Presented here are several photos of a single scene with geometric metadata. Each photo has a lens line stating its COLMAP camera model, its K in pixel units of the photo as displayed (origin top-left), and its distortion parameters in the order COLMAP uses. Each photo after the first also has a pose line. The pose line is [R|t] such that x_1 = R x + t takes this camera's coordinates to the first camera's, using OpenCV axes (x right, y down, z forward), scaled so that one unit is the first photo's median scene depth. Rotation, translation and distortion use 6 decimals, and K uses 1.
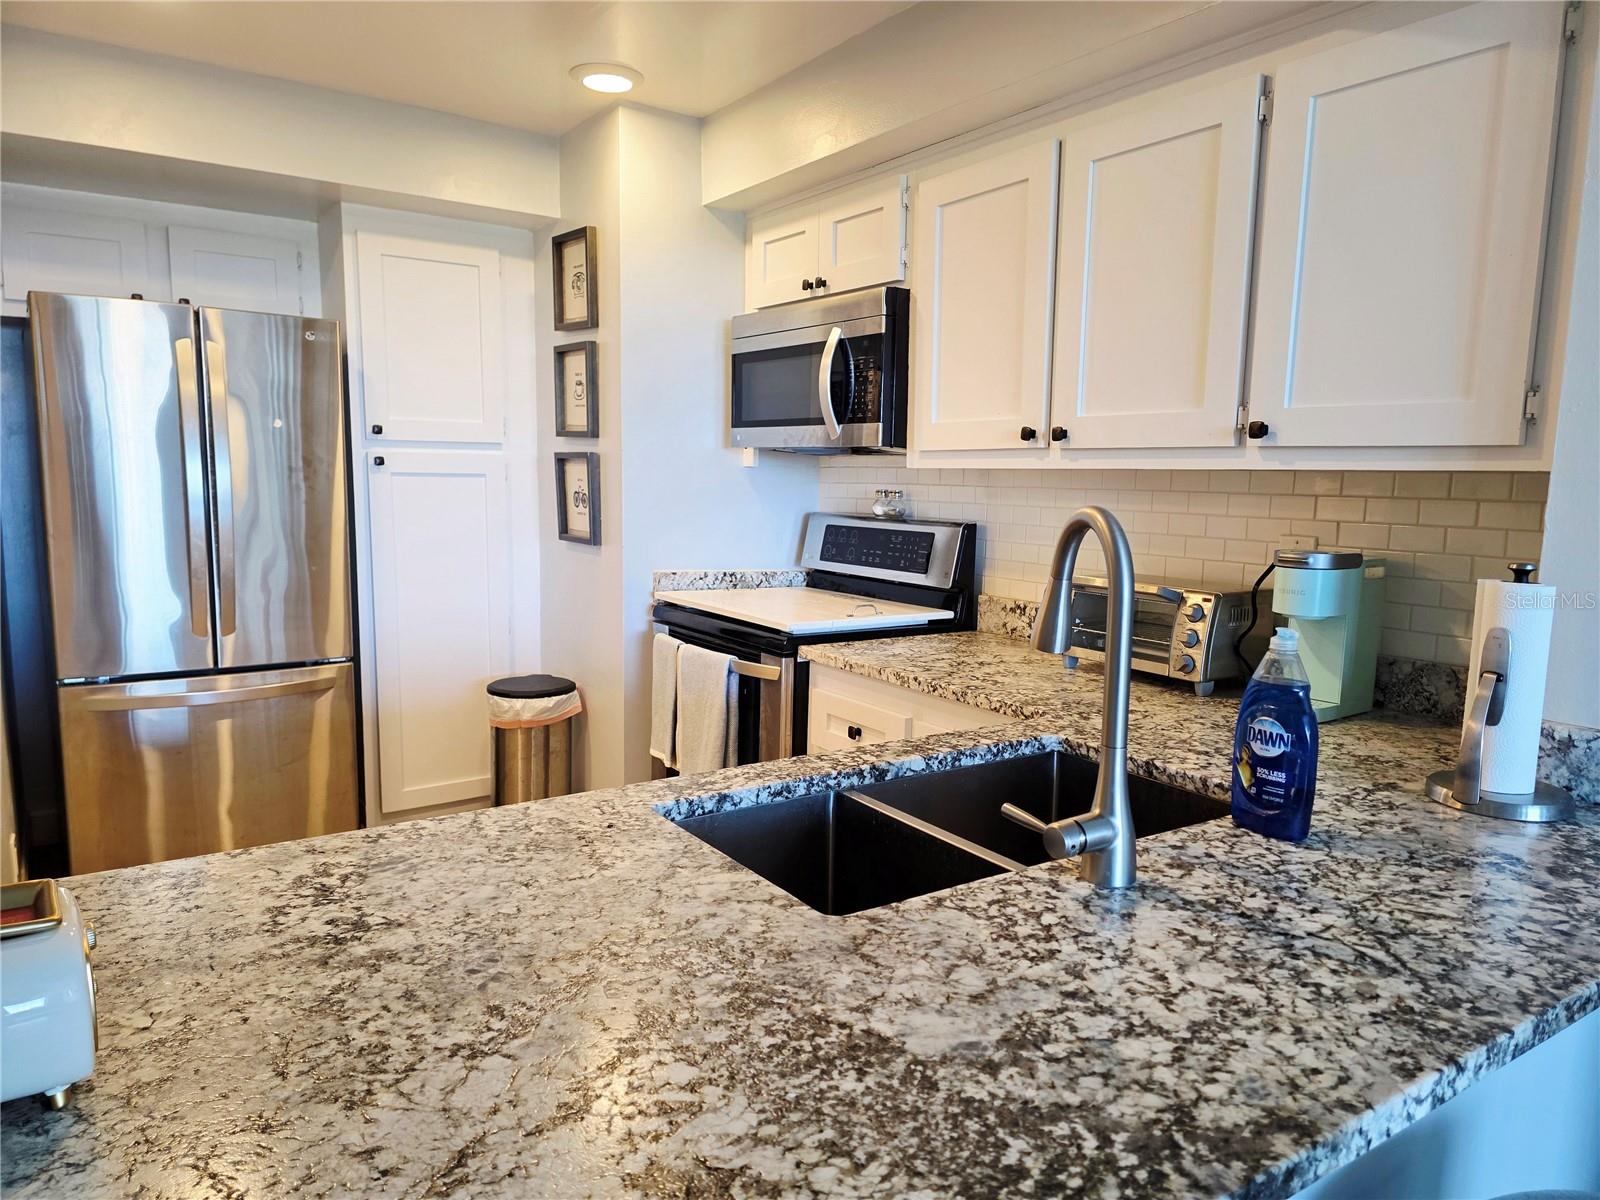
lens RADIAL K [[1071.6, 0, 812.9], [0, 1071.6, 613.3], [0, 0, 1]] dist [0.081286, -0.082864]
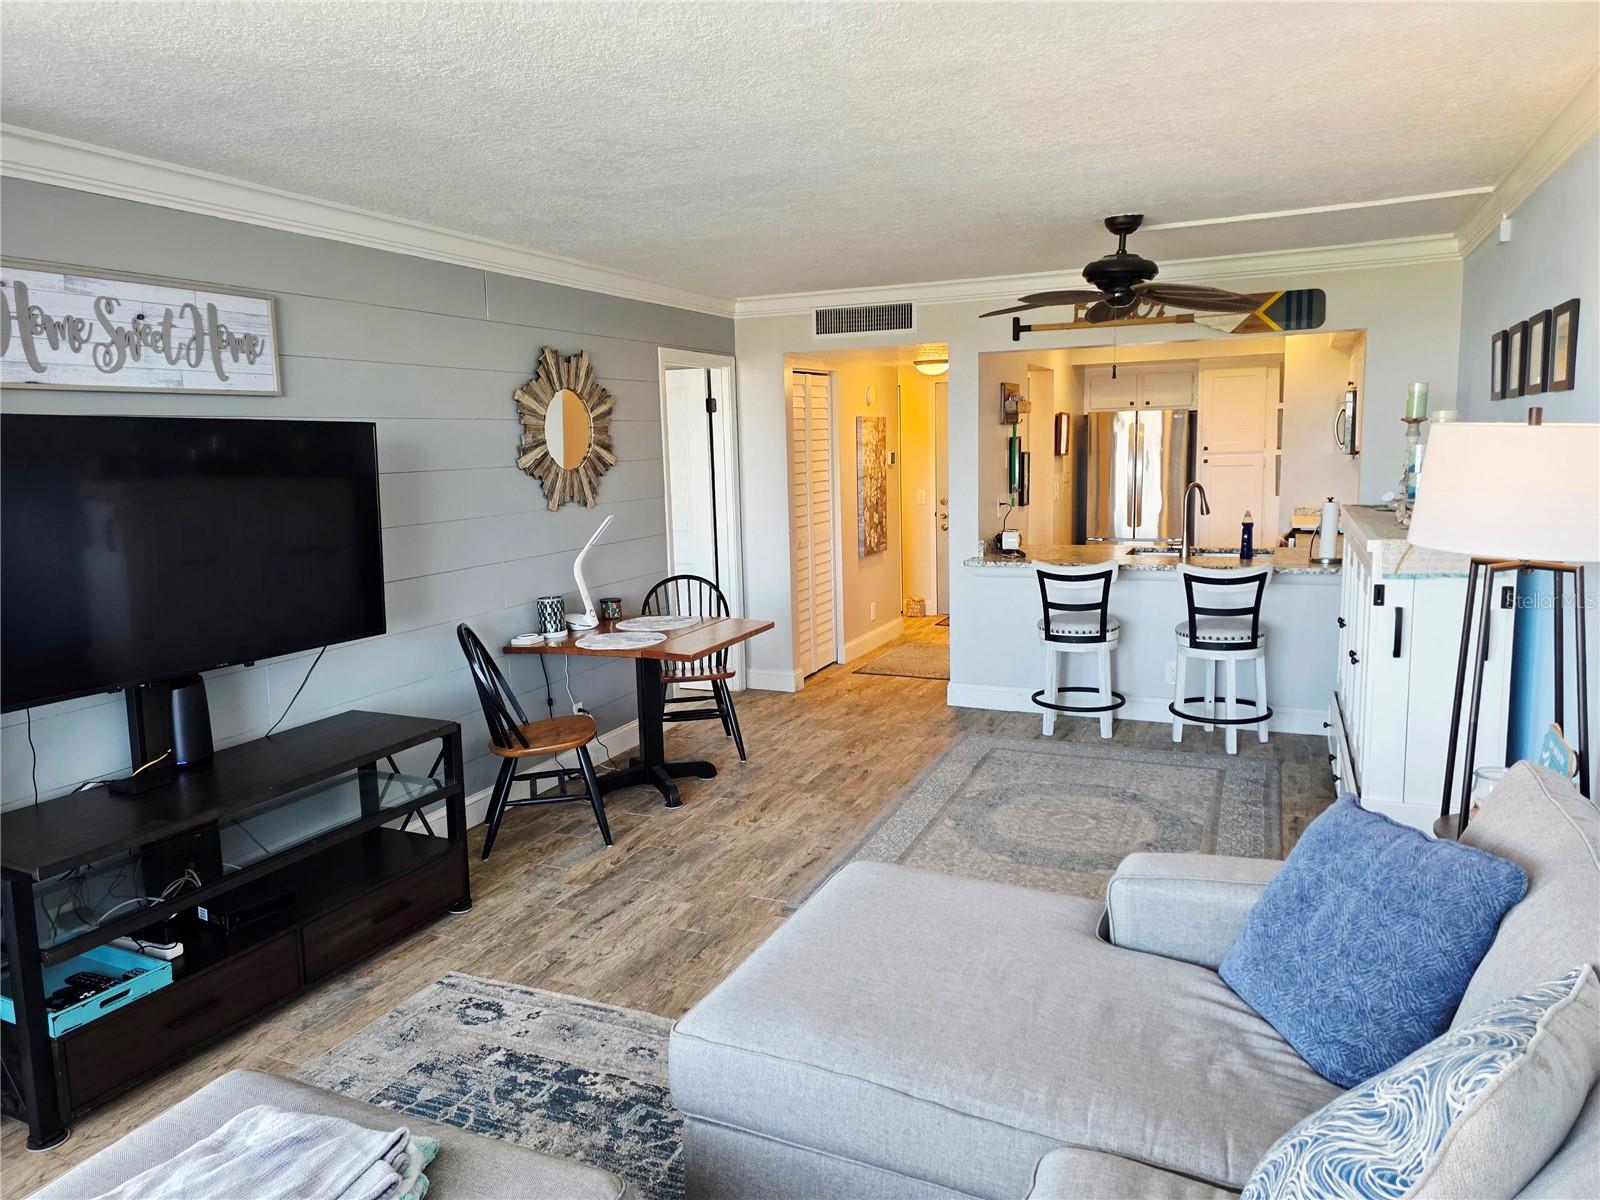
lens RADIAL K [[1071.6, 0, 794.3], [0, 1071.6, 592.6], [0, 0, 1]] dist [0.081286, -0.082864]
pose [[0.524843, 0.087724, -0.846667, 2.305089], [-0.076805, 0.995498, 0.055534, 0.173218], [0.847727, 0.035882, 0.529218, -2.044811]]
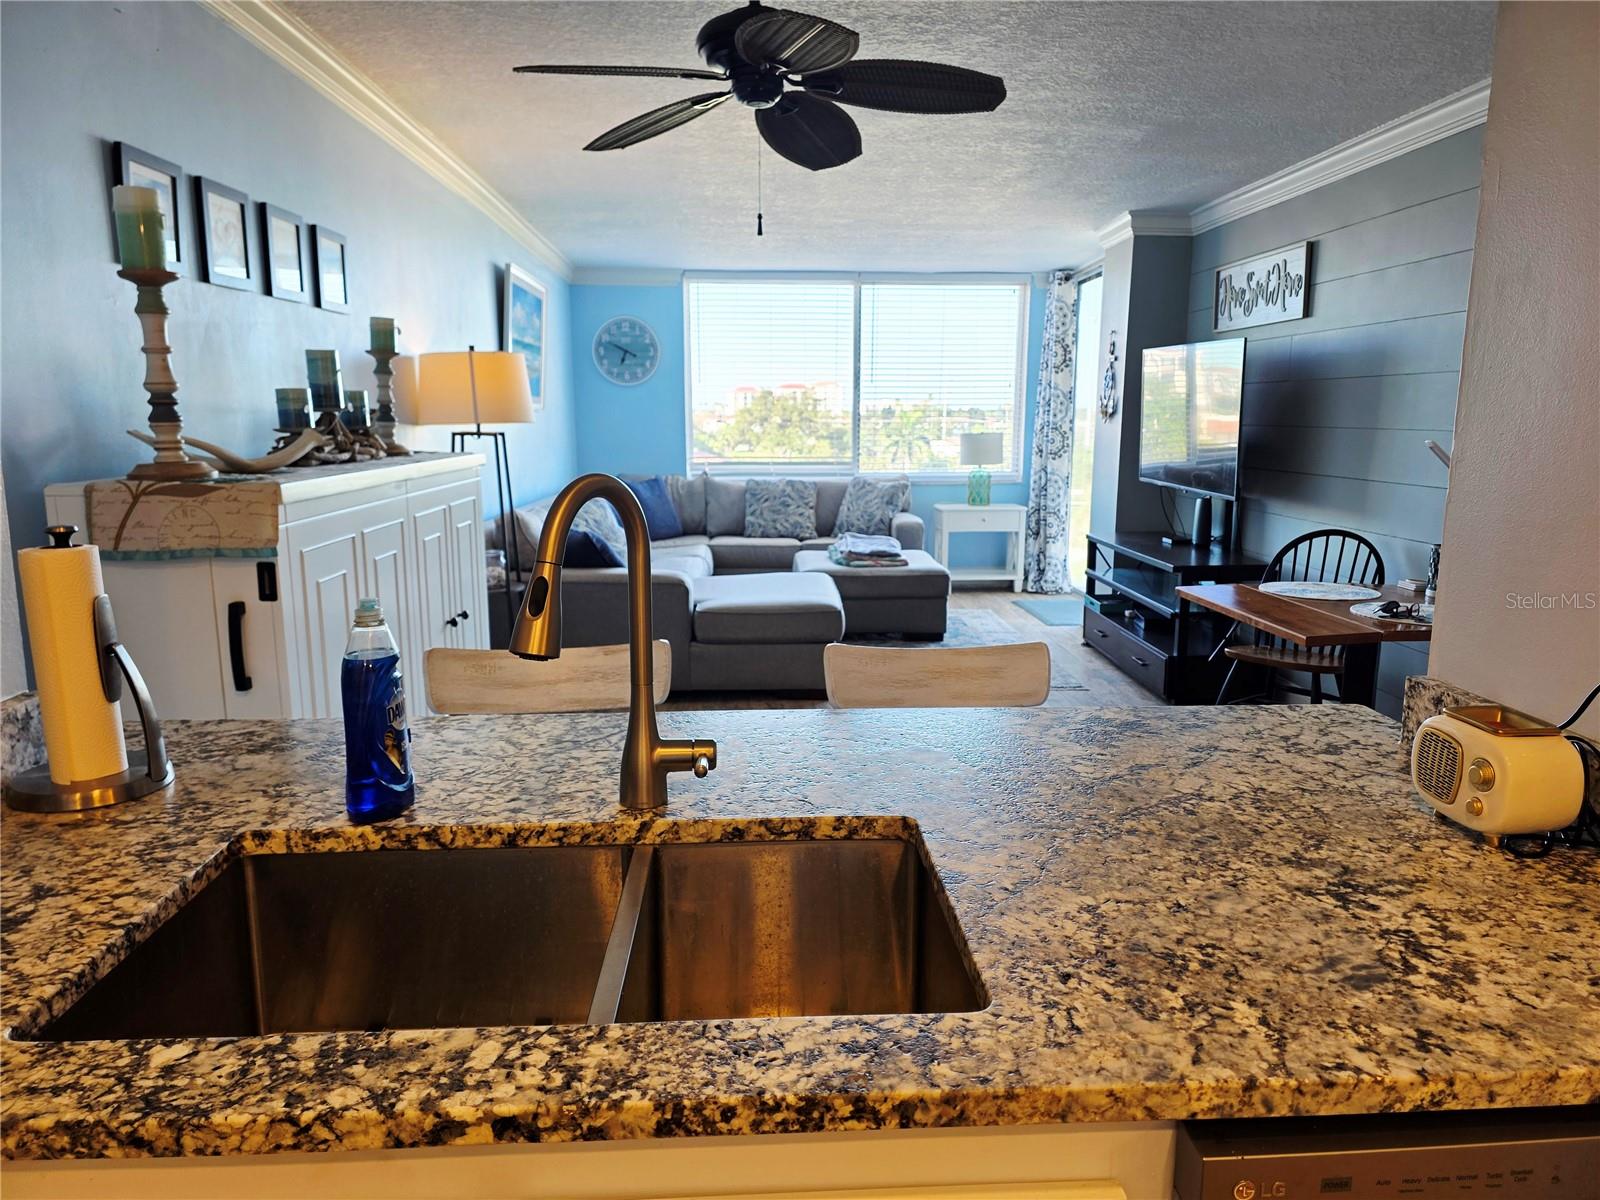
lens RADIAL K [[1071.6, 0, 822.6], [0, 1071.6, 605.8], [0, 0, 1]] dist [0.081286, -0.082864]
pose [[-0.862895, -0.113227, 0.492536, -0.264806], [0.045721, 0.953093, 0.299203, -0.175074], [-0.503310, 0.280700, -0.817243, 1.134858]]
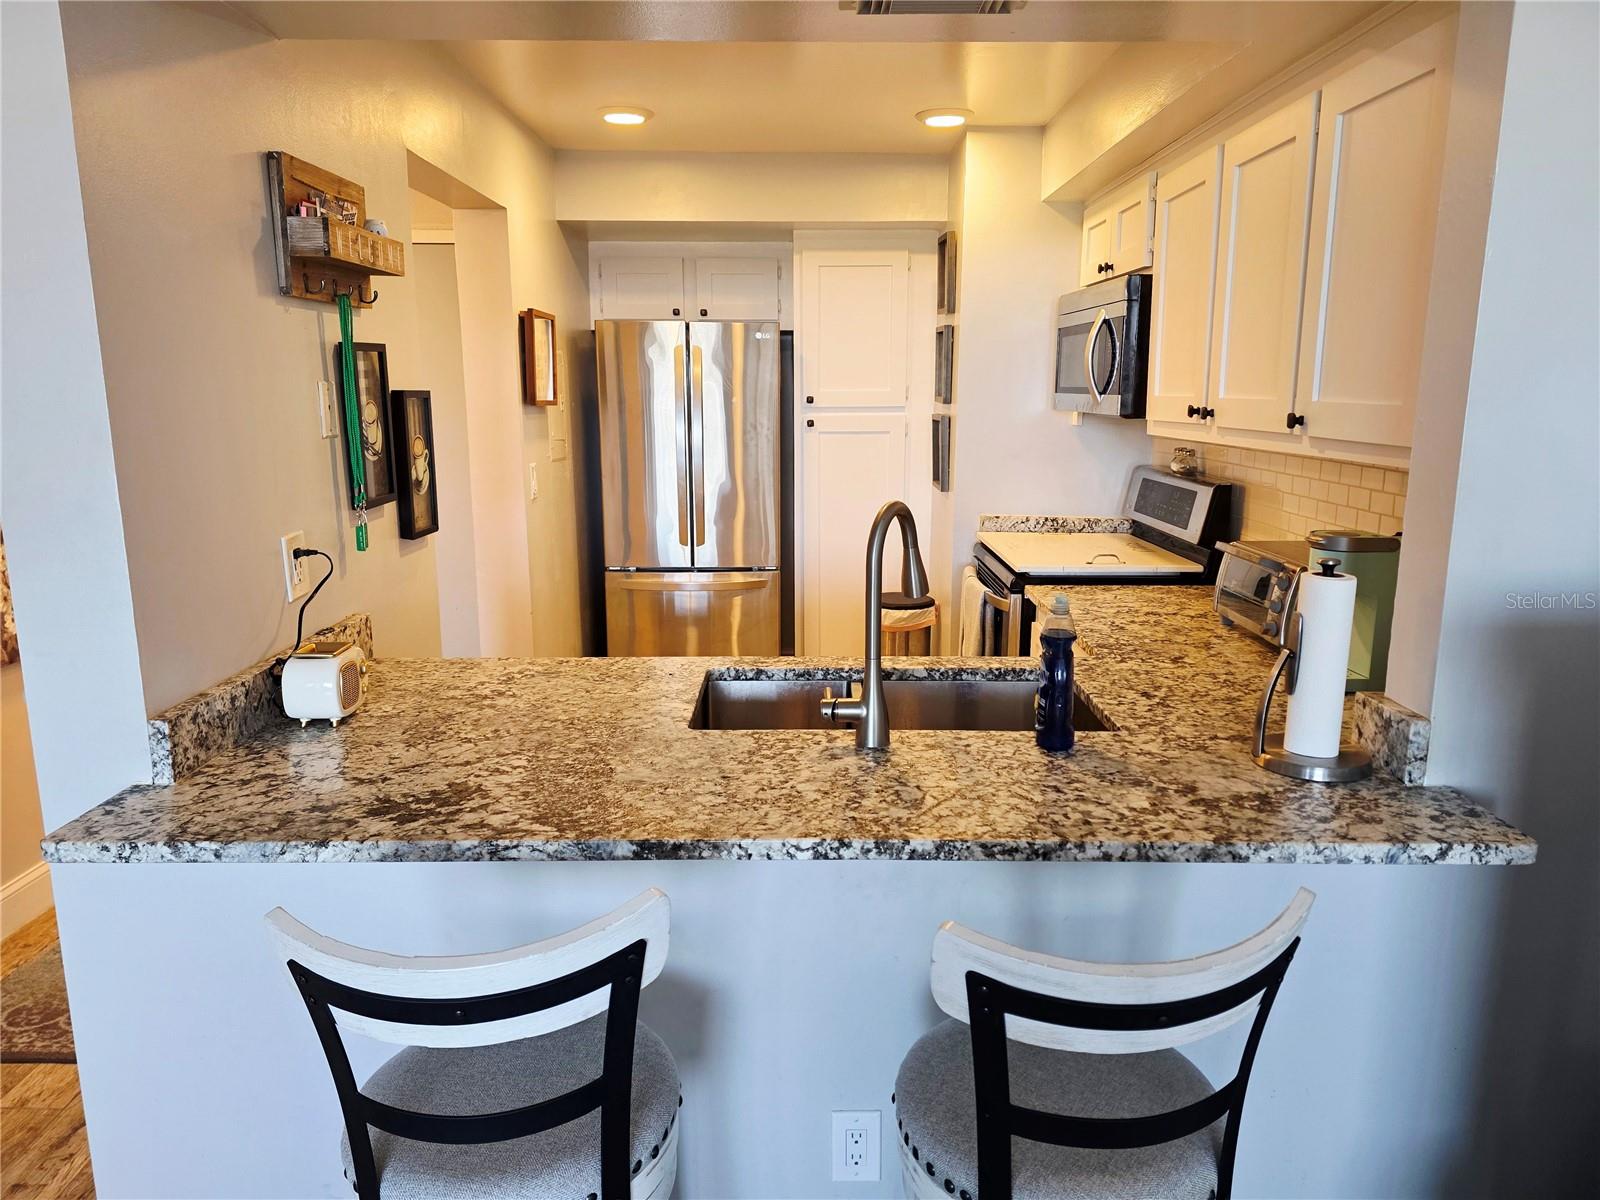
lens RADIAL K [[1071.6, 0, 797.4], [0, 1071.6, 586.9], [0, 0, 1]] dist [0.081286, -0.082864]
pose [[0.823655, 0.085416, -0.560621, 0.659831], [-0.058594, 0.996119, 0.065683, -0.046022], [0.564056, -0.021251, 0.825463, -0.205296]]
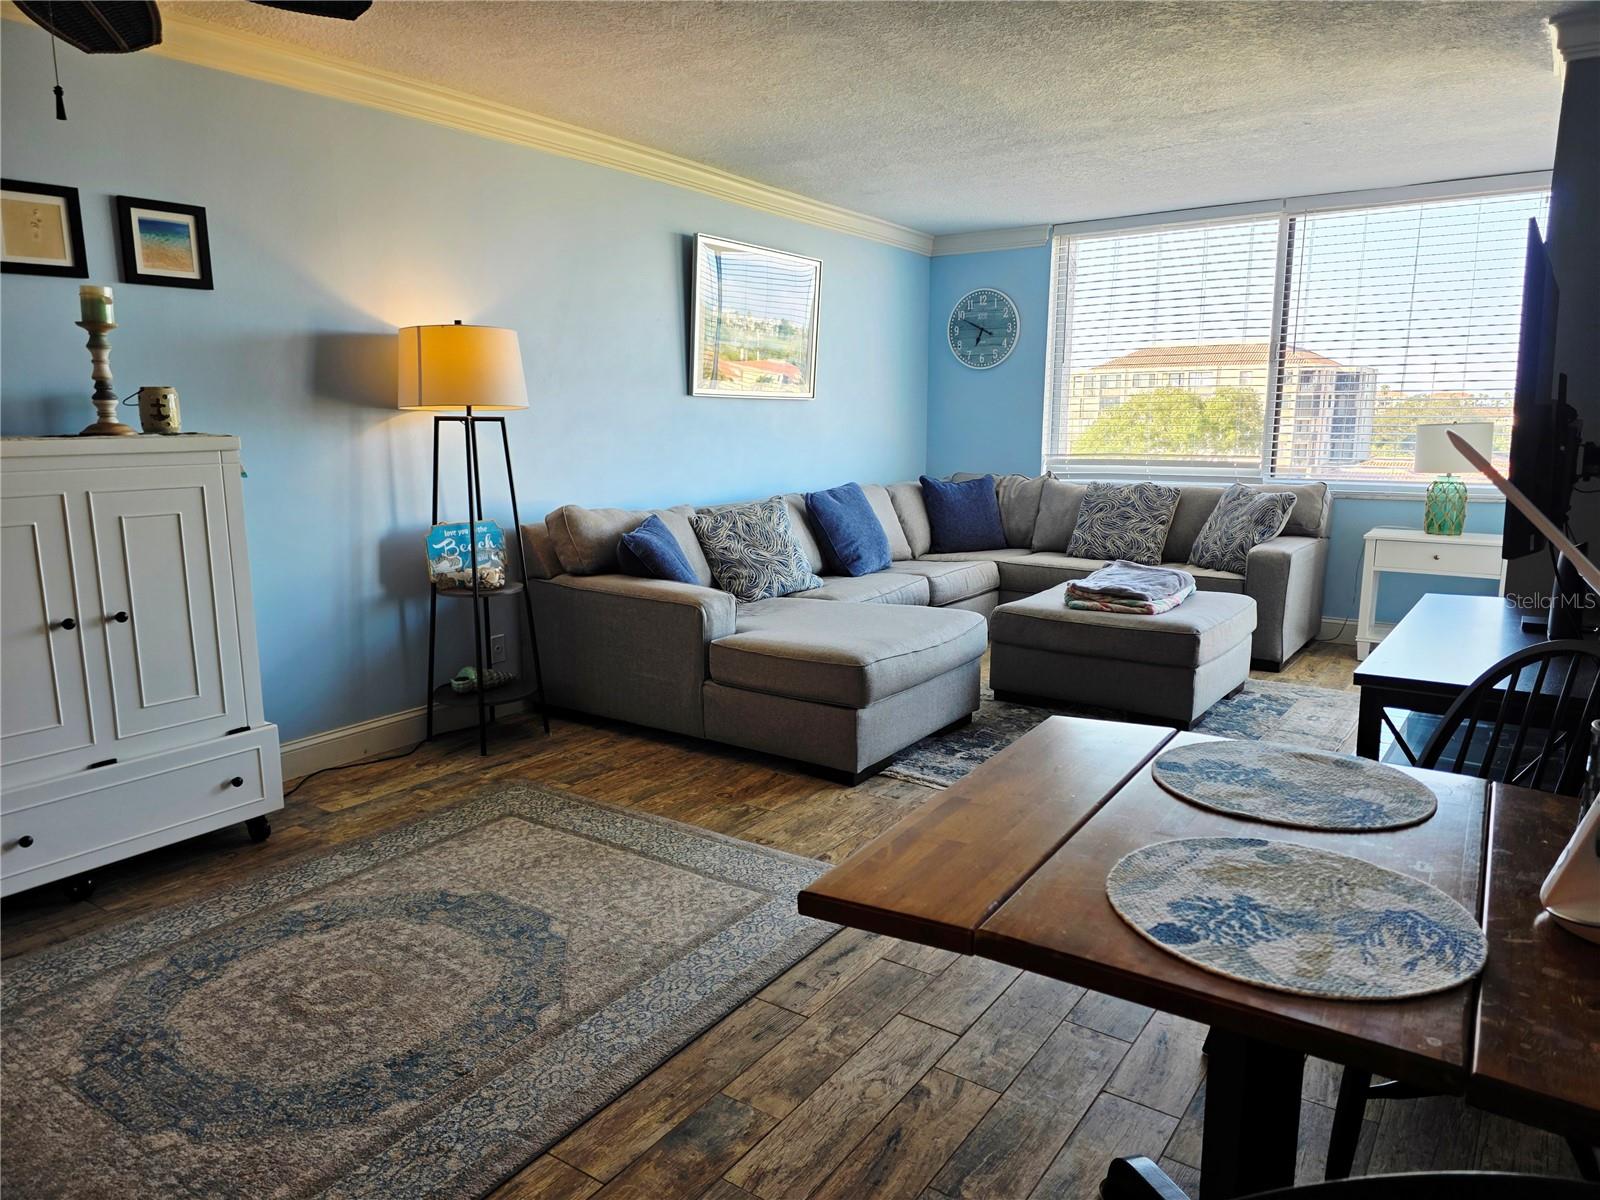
lens RADIAL K [[1071.6, 0, 817.8], [0, 1071.6, 603.1], [0, 0, 1]] dist [0.081286, -0.082864]
pose [[-0.365732, -0.184089, 0.912333, -0.697442], [0.120487, 0.962631, 0.242538, 0.058398], [-0.922888, 0.198628, -0.329885, -0.421585]]
